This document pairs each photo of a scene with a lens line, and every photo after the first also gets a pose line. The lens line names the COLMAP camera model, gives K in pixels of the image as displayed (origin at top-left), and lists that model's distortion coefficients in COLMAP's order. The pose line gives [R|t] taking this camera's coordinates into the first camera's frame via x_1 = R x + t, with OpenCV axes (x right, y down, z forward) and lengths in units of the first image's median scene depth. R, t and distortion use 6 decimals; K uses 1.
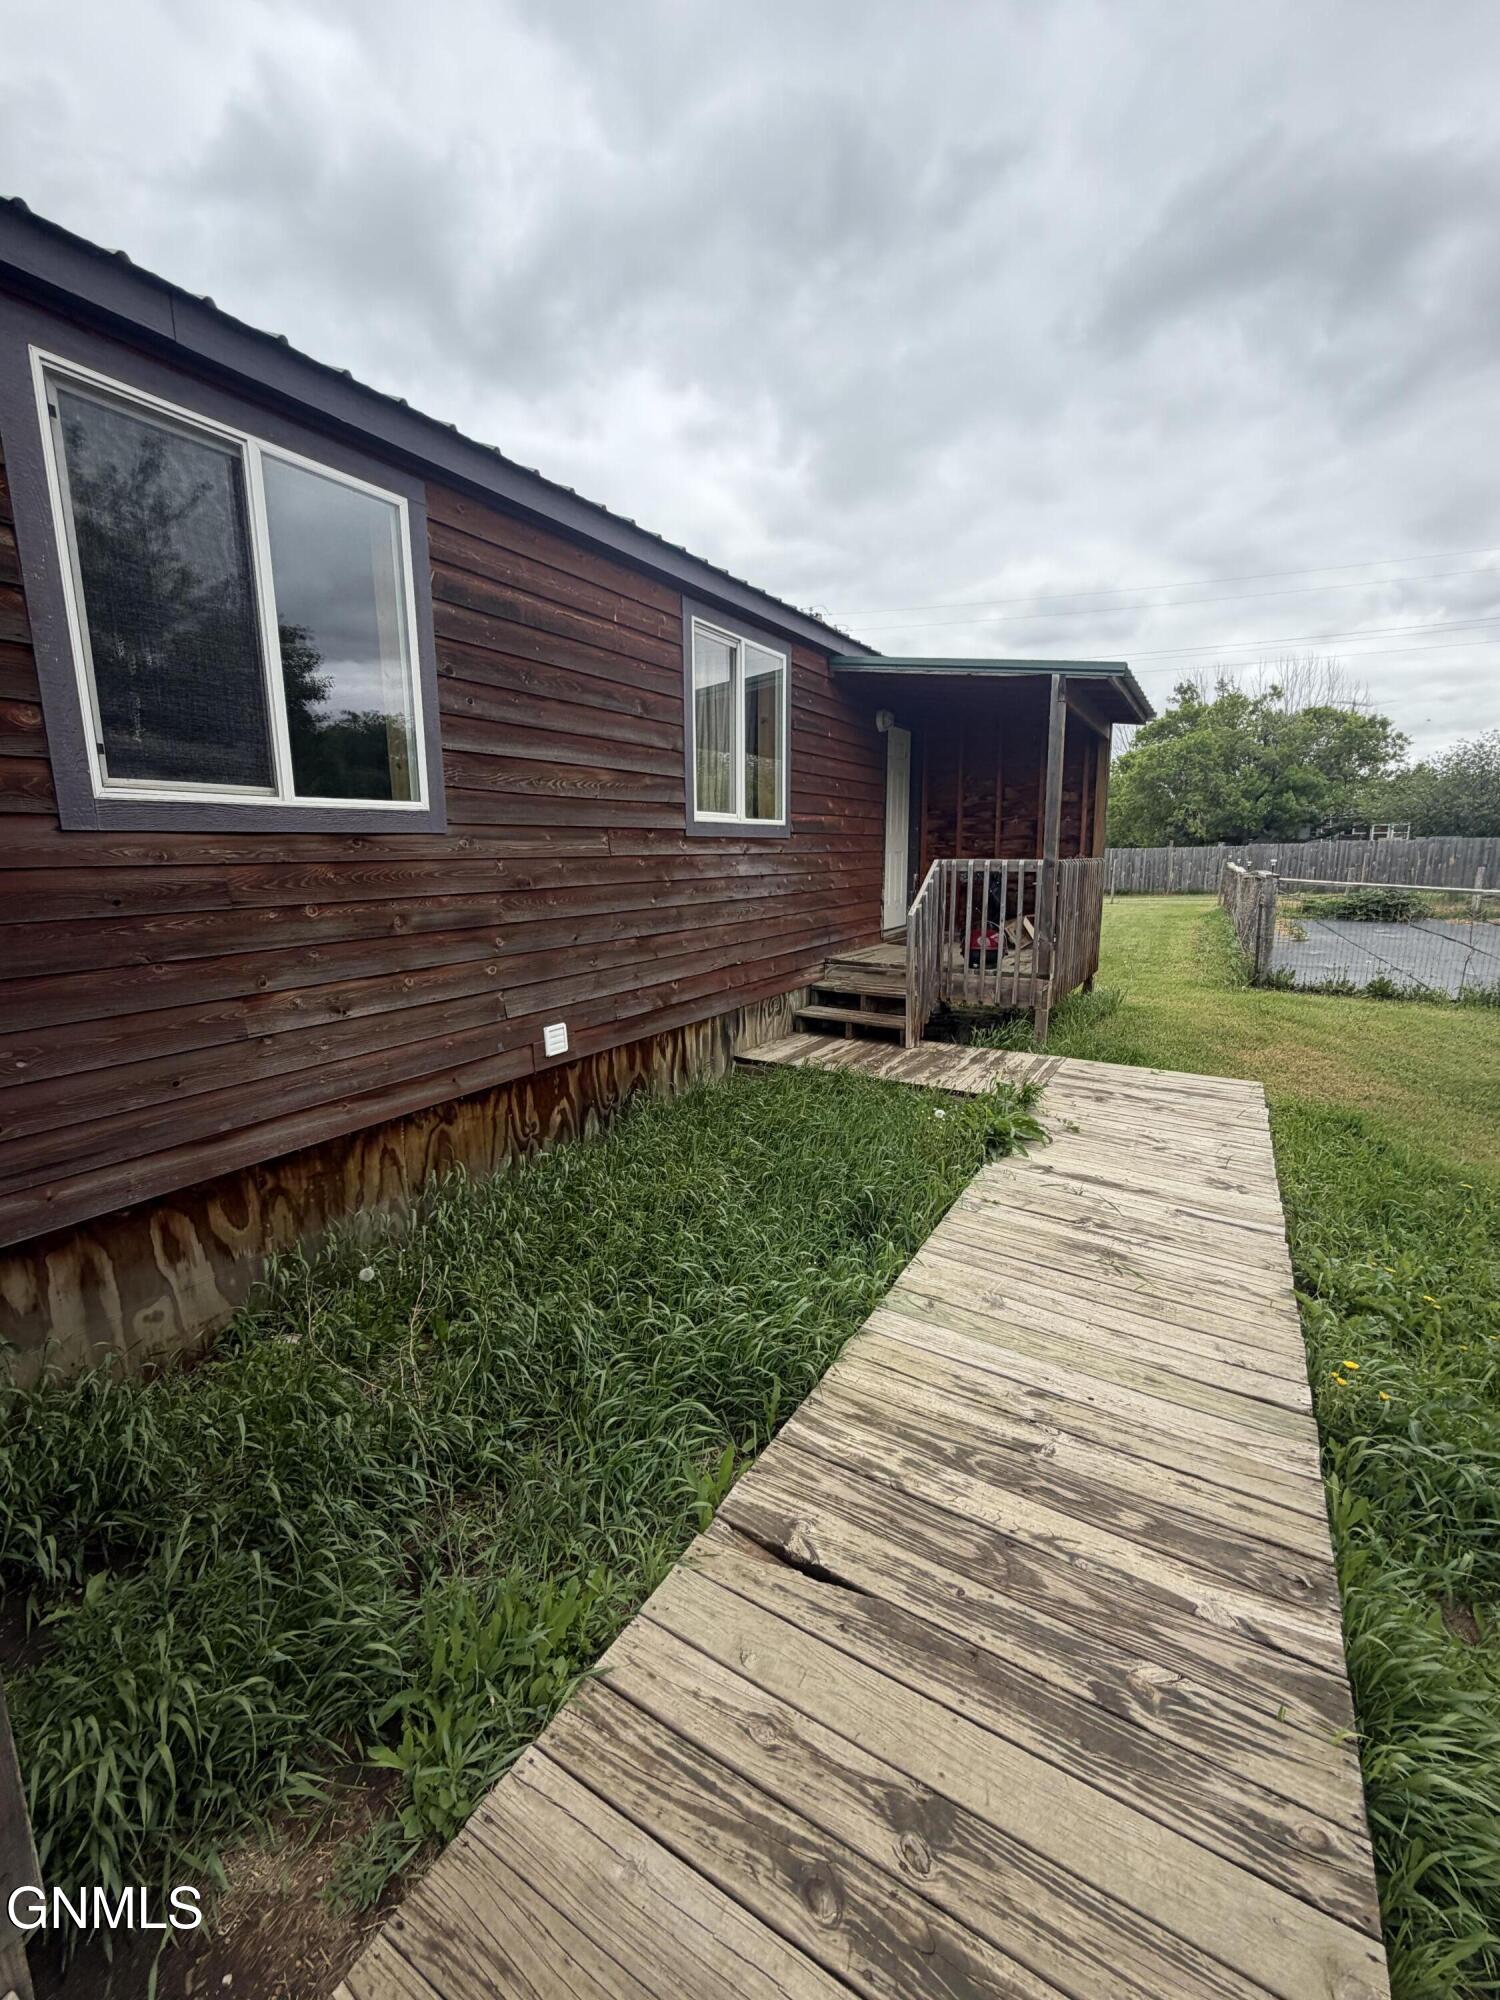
lens RADIAL K [[815.9, 0, 758.1], [0, 815.9, 996.0], [0, 0, 1]] dist [0.001138, 0.000220]
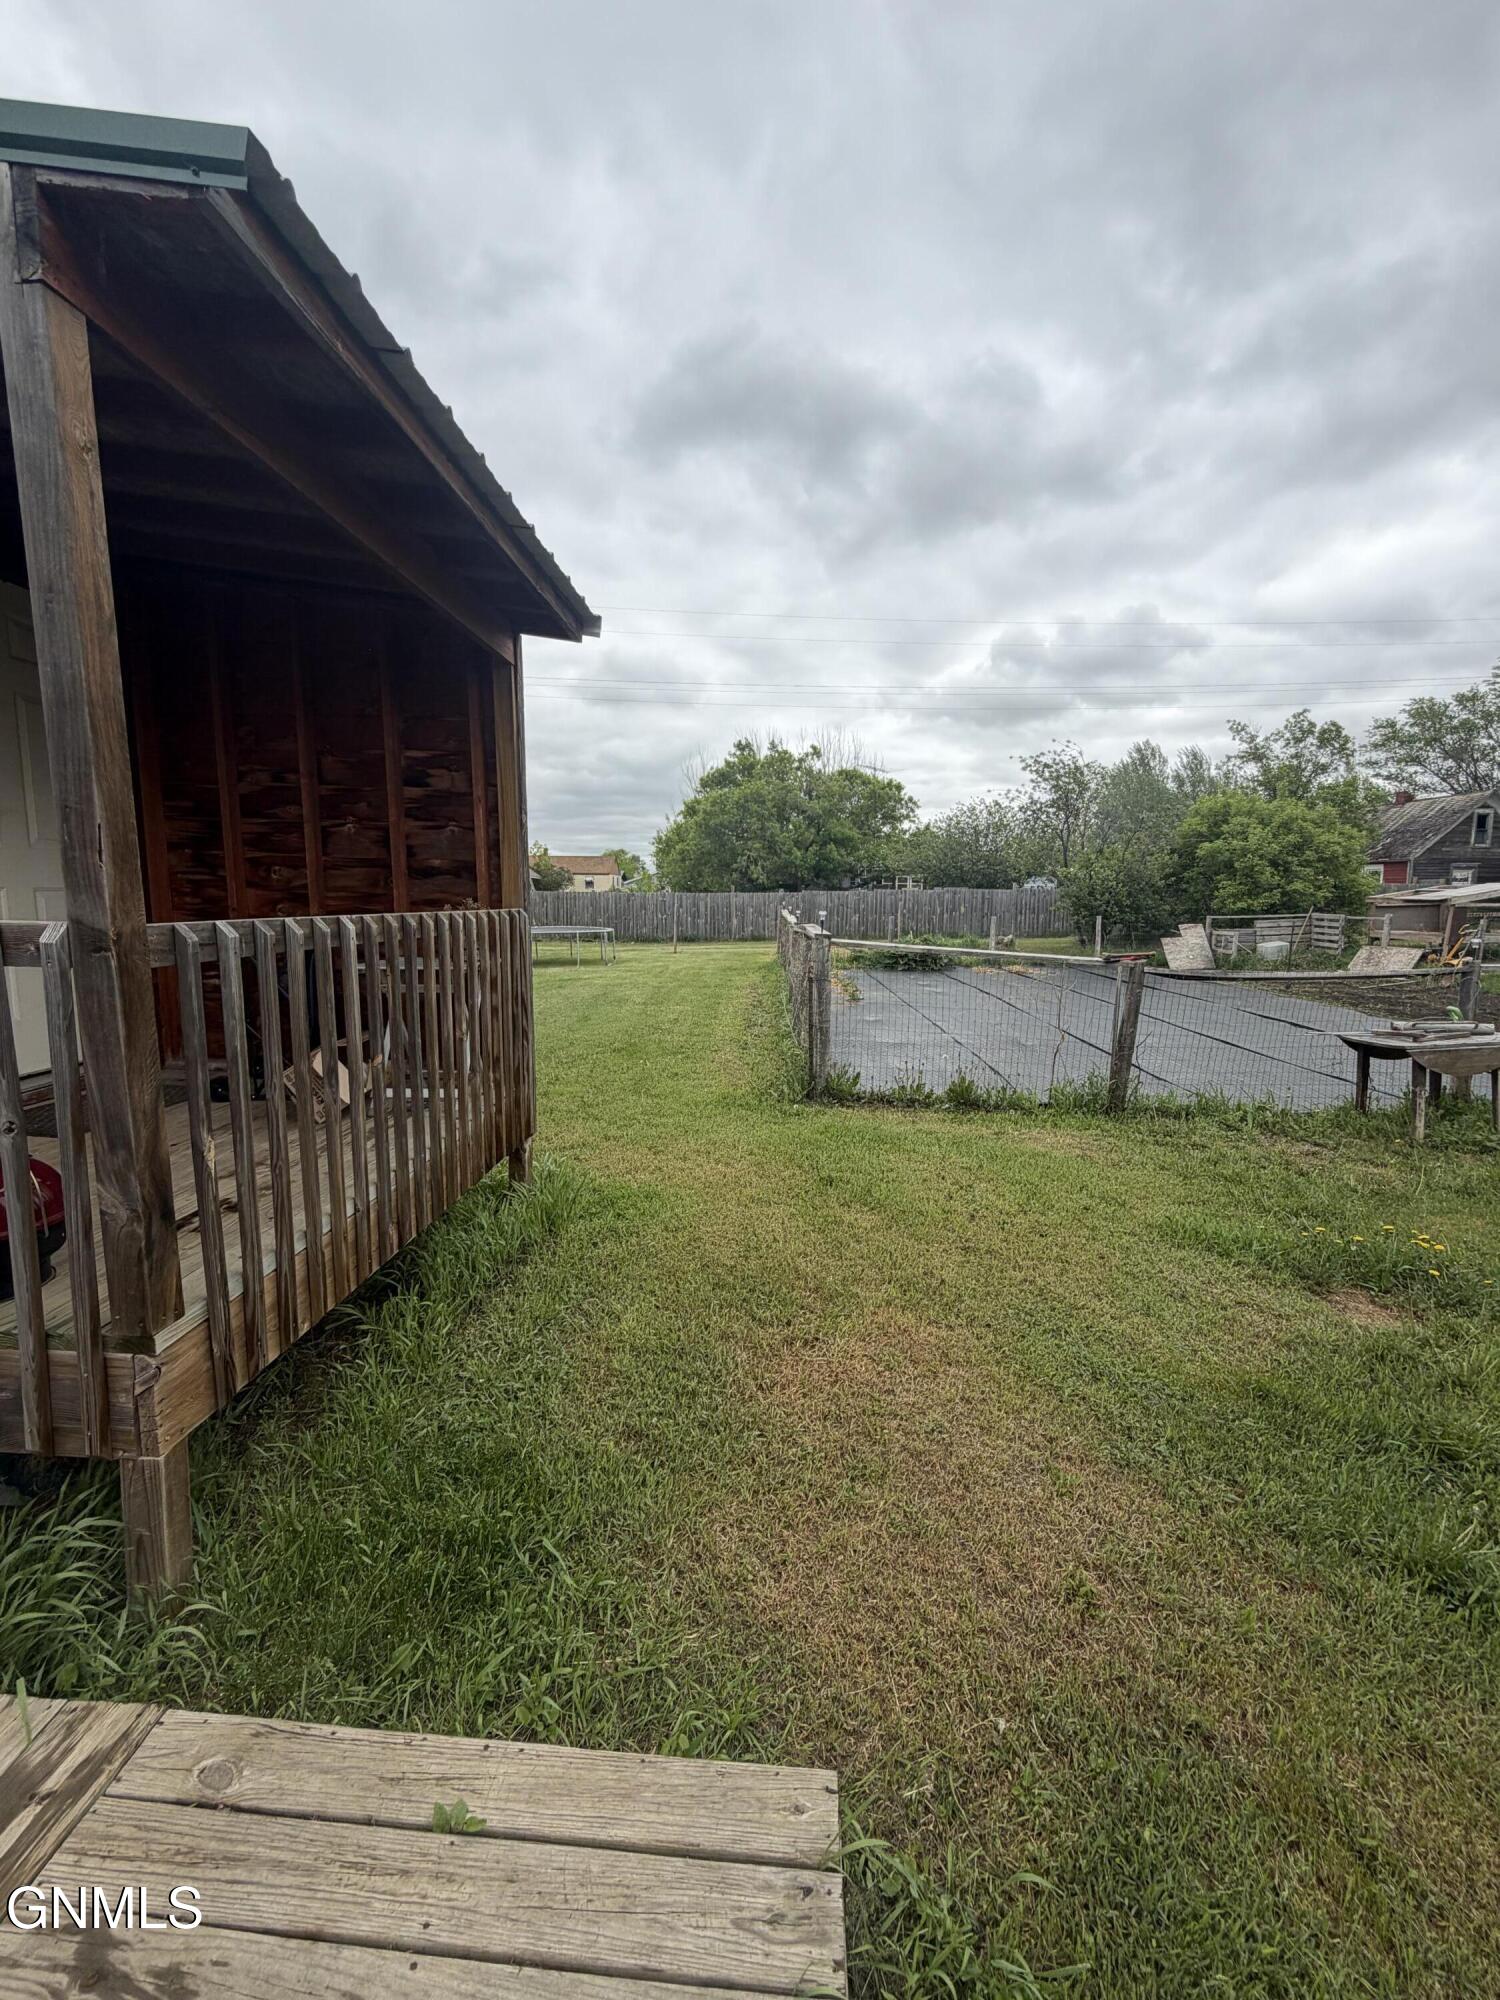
lens RADIAL K [[815.9, 0, 758.1], [0, 815.9, 996.0], [0, 0, 1]] dist [0.001138, 0.000220]
pose [[0.888150, -0.039401, 0.457862, 0.061654], [0.062151, 0.997463, -0.034723, -0.017597], [-0.455332, 0.059296, 0.888345, 0.097070]]
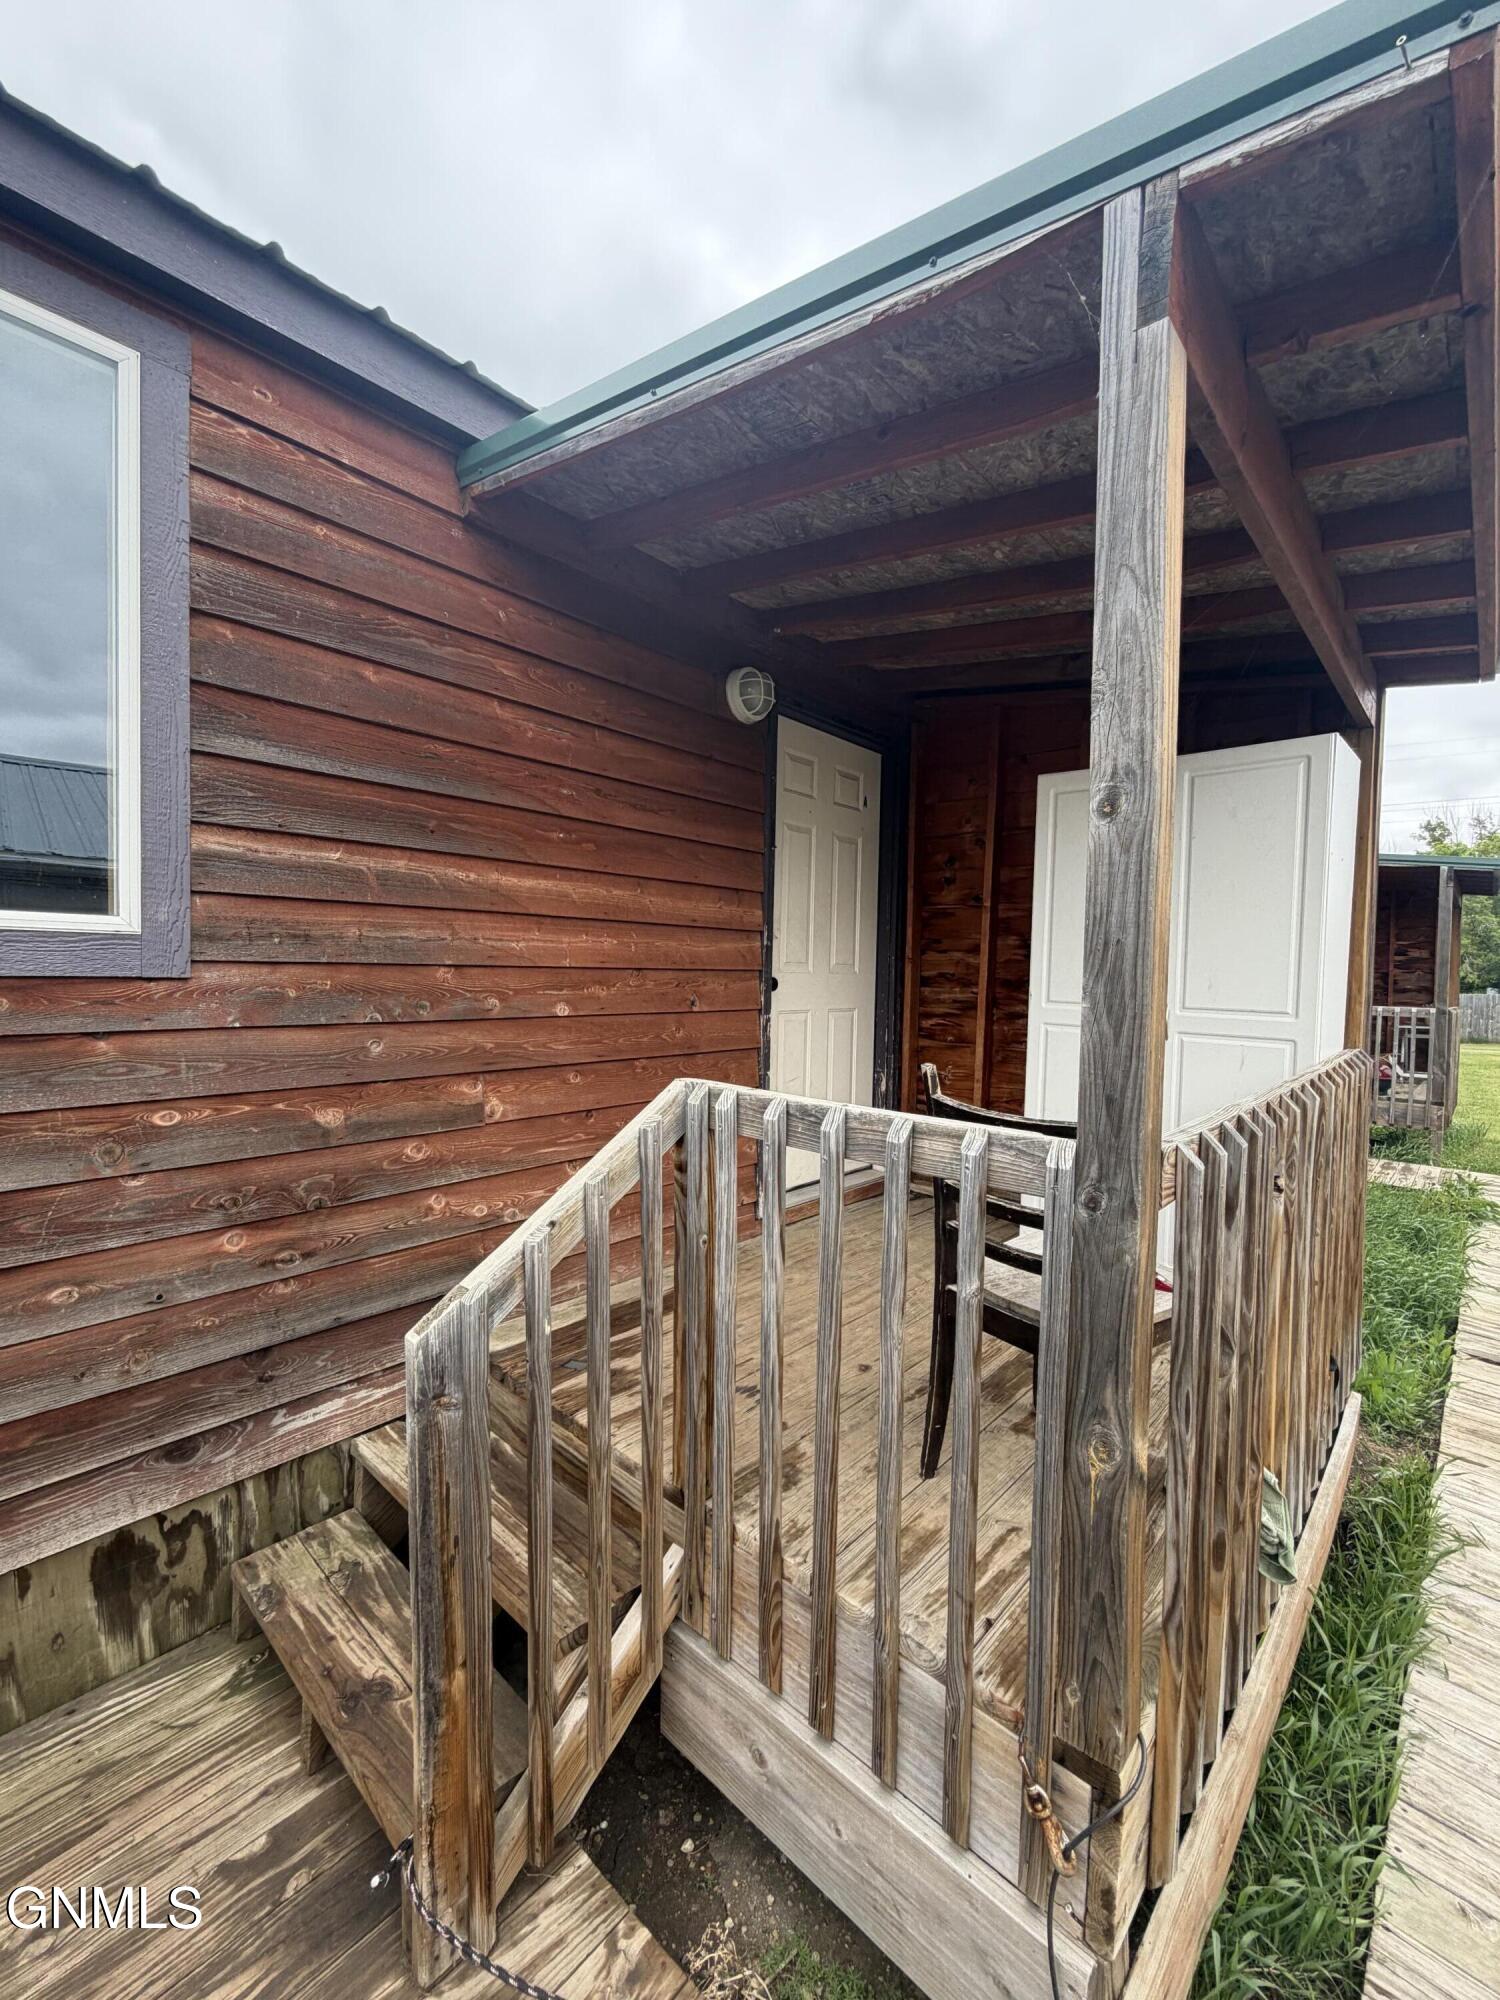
lens RADIAL K [[815.9, 0, 758.1], [0, 815.9, 996.0], [0, 0, 1]] dist [0.001138, 0.000220]
pose [[0.977443, 0.034450, -0.208370, -0.056398], [-0.065910, 0.987090, -0.145979, 0.008938], [0.200651, 0.156420, 0.967095, -0.057889]]
